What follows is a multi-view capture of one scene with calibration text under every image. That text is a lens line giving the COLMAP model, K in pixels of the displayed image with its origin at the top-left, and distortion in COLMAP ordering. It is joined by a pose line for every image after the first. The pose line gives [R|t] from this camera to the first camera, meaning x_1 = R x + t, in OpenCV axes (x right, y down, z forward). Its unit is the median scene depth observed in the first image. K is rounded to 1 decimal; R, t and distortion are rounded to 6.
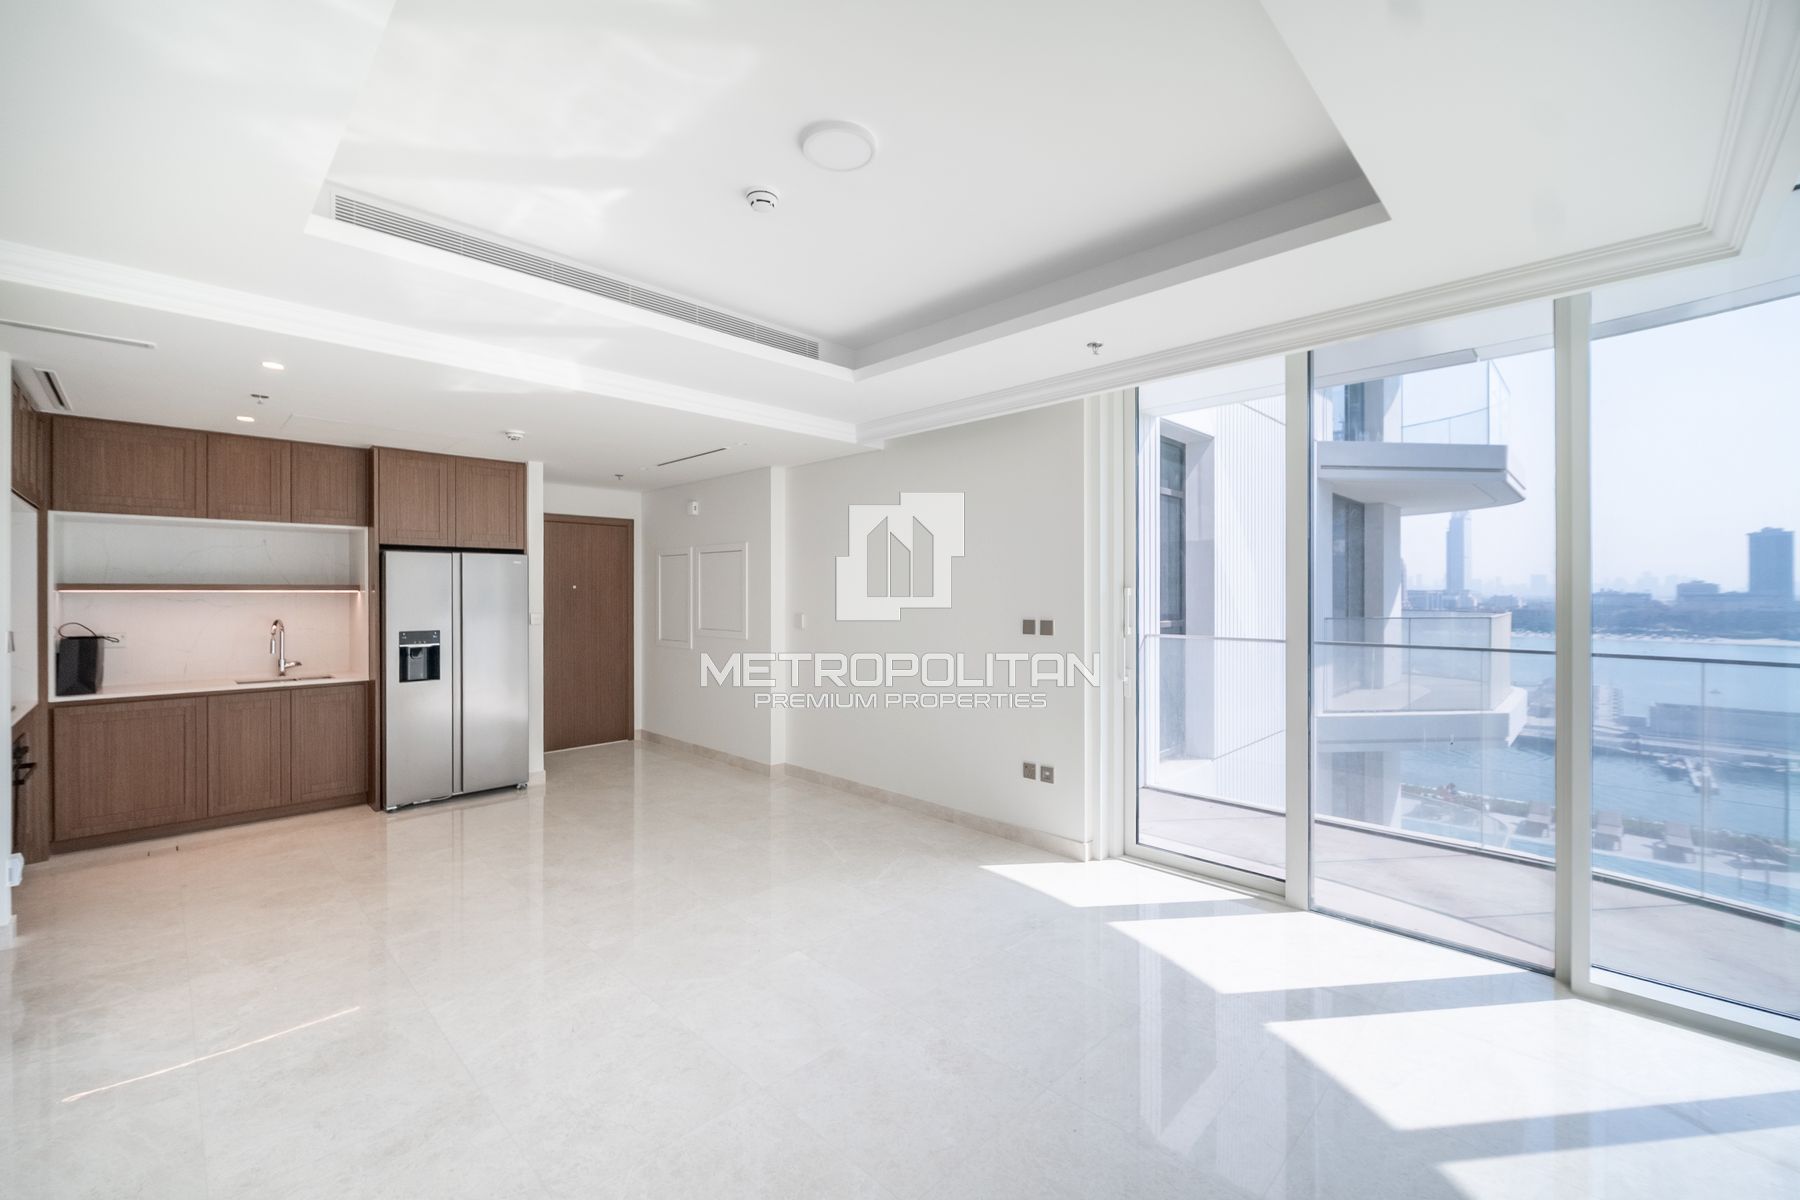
lens RADIAL K [[731.4, 0, 893.5], [0, 731.4, 589.9], [0, 0, 1]] dist [0.000576, -0.004932]
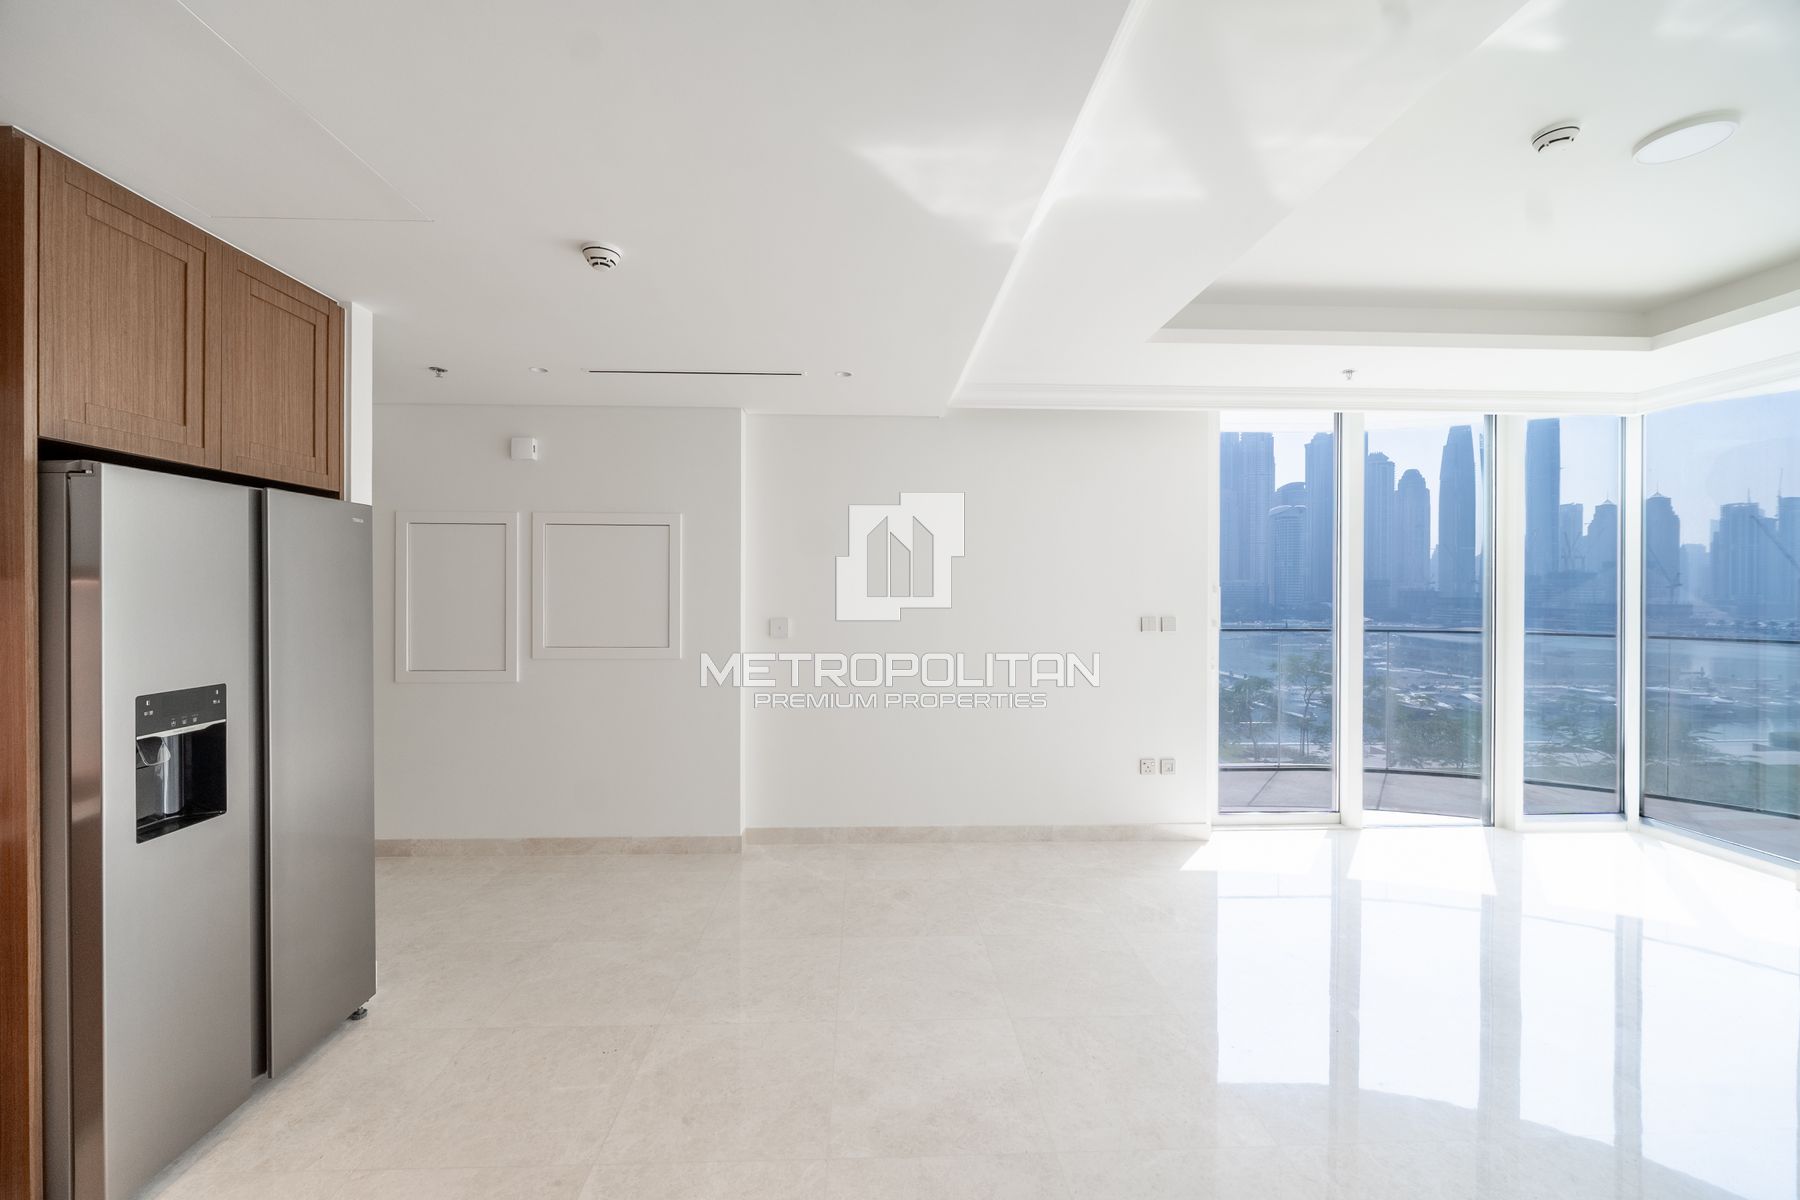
lens RADIAL K [[725.0, 0, 894.5], [0, 725.0, 581.3], [0, 0, 1]] dist [0.000106, -0.000580]
pose [[0.681444, 0.010168, 0.731799, -0.684019], [-0.004368, 0.999942, -0.009827, 0.003820], [-0.731857, 0.003500, 0.681449, 0.501199]]
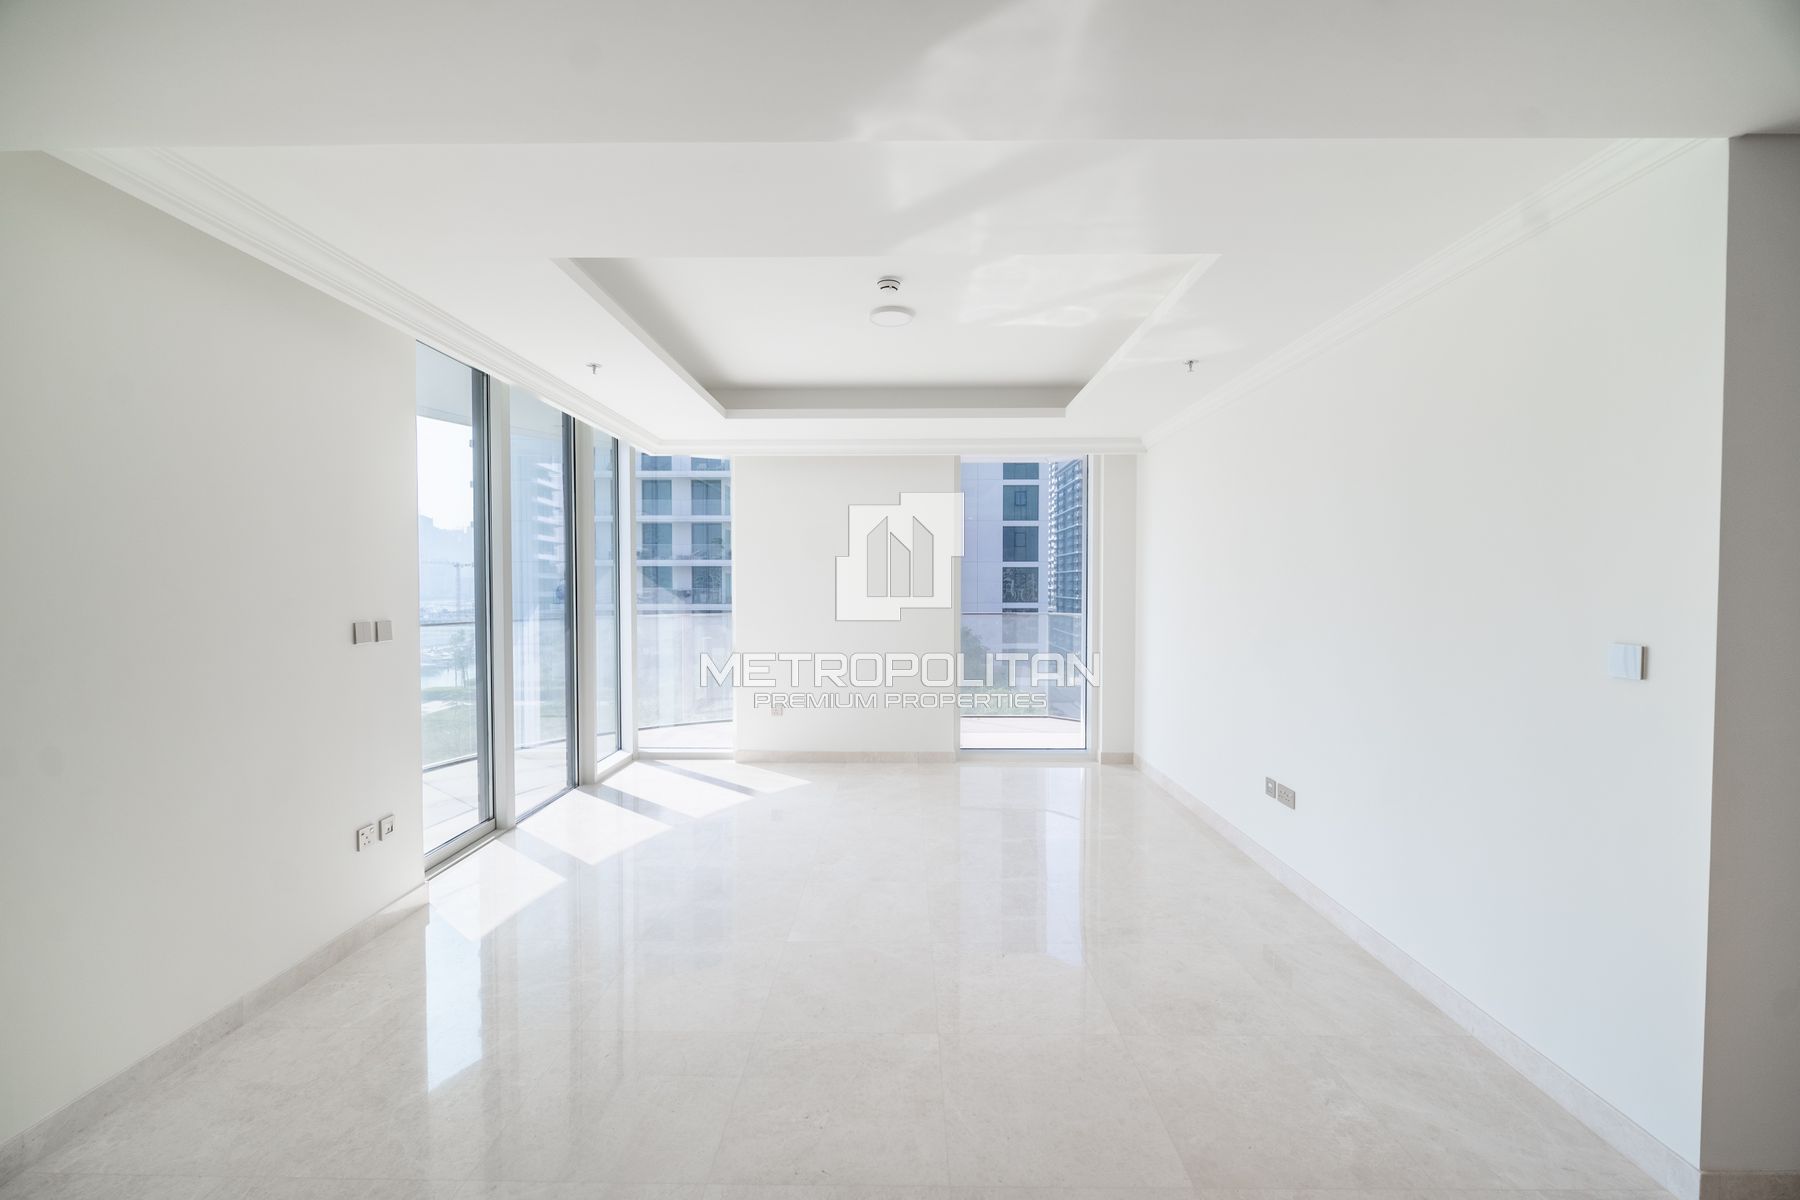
lens RADIAL K [[717.8, 0, 896.9], [0, 717.8, 600.2], [0, 0, 1]] dist [-0.003451, -0.000161]
pose [[-0.693383, -0.016855, 0.720373, -0.574445], [-0.002136, 0.999770, 0.021336, 0.004203], [-0.720567, 0.013256, -0.693259, 0.965212]]
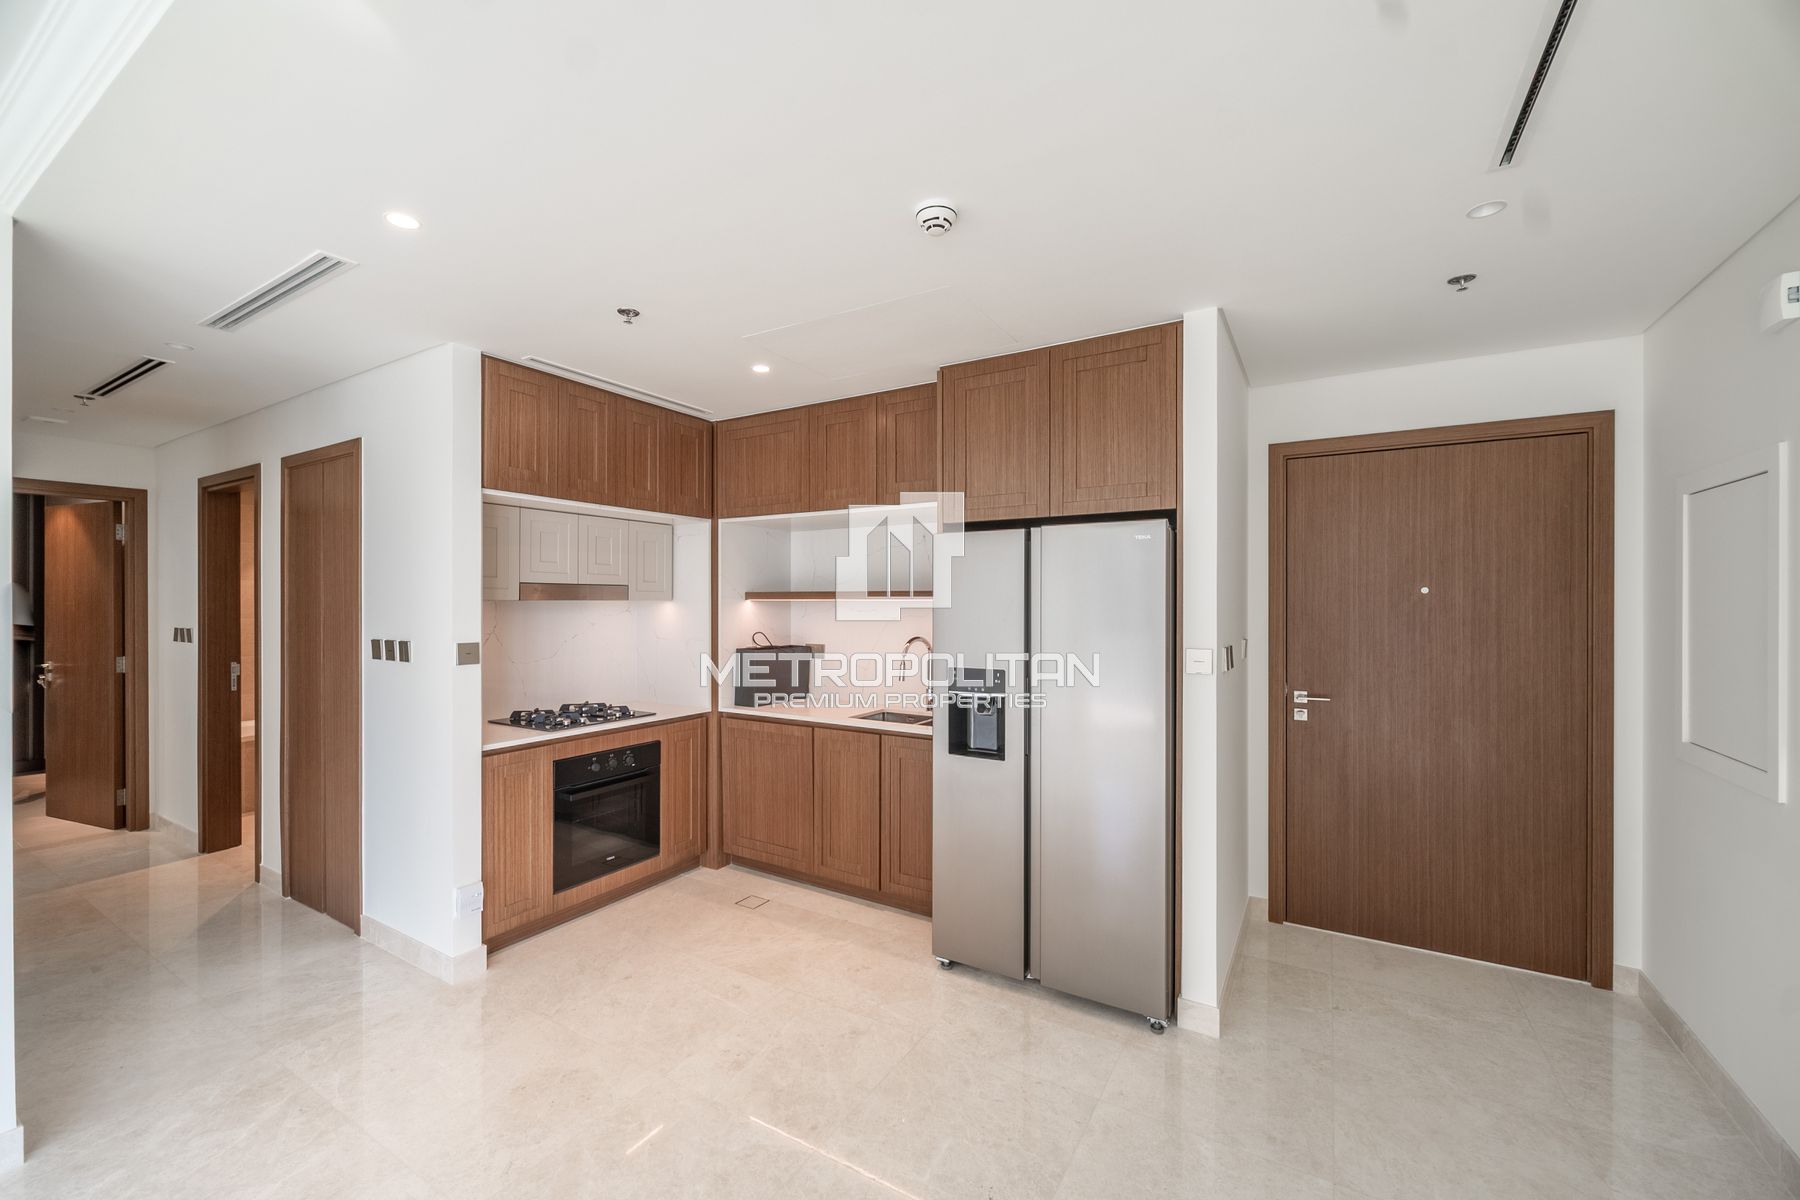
lens RADIAL K [[714.5, 0, 896.0], [0, 714.5, 603.4], [0, 0, 1]] dist [-0.002463, -0.001827]
pose [[0.231284, 0.001774, -0.972885, -0.123968], [0.001632, 0.999996, 0.002212, 0.003572], [0.972885, -0.002099, 0.231280, 0.826141]]
